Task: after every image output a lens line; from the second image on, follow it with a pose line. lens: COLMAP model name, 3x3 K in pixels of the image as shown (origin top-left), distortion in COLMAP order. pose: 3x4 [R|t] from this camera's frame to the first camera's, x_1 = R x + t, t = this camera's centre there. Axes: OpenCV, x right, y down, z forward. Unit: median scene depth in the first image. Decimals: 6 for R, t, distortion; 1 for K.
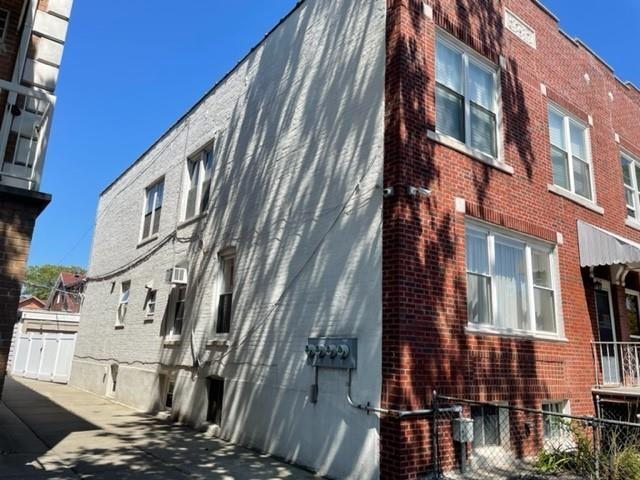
lens RADIAL K [[488.6, 0, 327.3], [0, 488.6, 229.9], [0, 0, 1]] dist [0.015648, 0.002313]
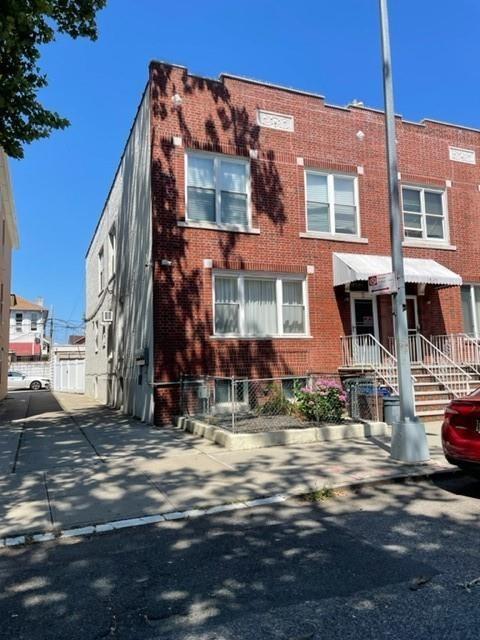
lens RADIAL K [[488.6, 0, 240.0], [0, 488.6, 320.0], [0, 0, 1]] dist [0.015648, 0.002313]
pose [[0.961169, -0.092247, -0.260086, 0.675981], [0.129631, 0.982946, 0.130433, -0.055313], [0.243619, -0.159084, 0.956735, -0.493617]]
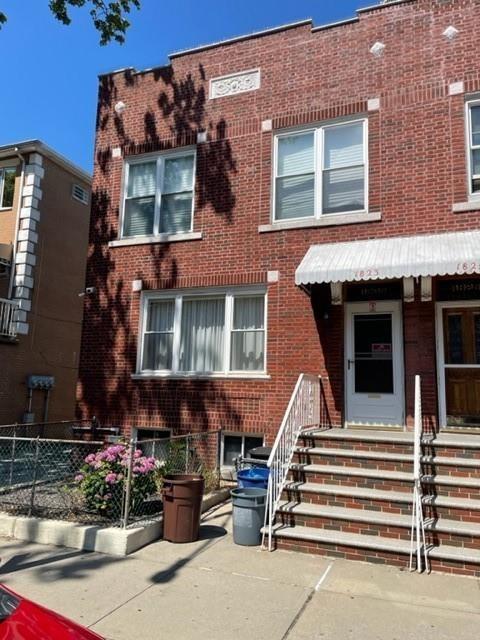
lens RADIAL K [[488.6, 0, 240.0], [0, 488.6, 320.0], [0, 0, 1]] dist [0.015648, 0.002313]
pose [[0.503518, -0.155197, -0.849932, 1.342536], [0.205736, 0.976974, -0.056513, 0.154143], [0.839132, -0.146406, 0.523854, 0.441772]]
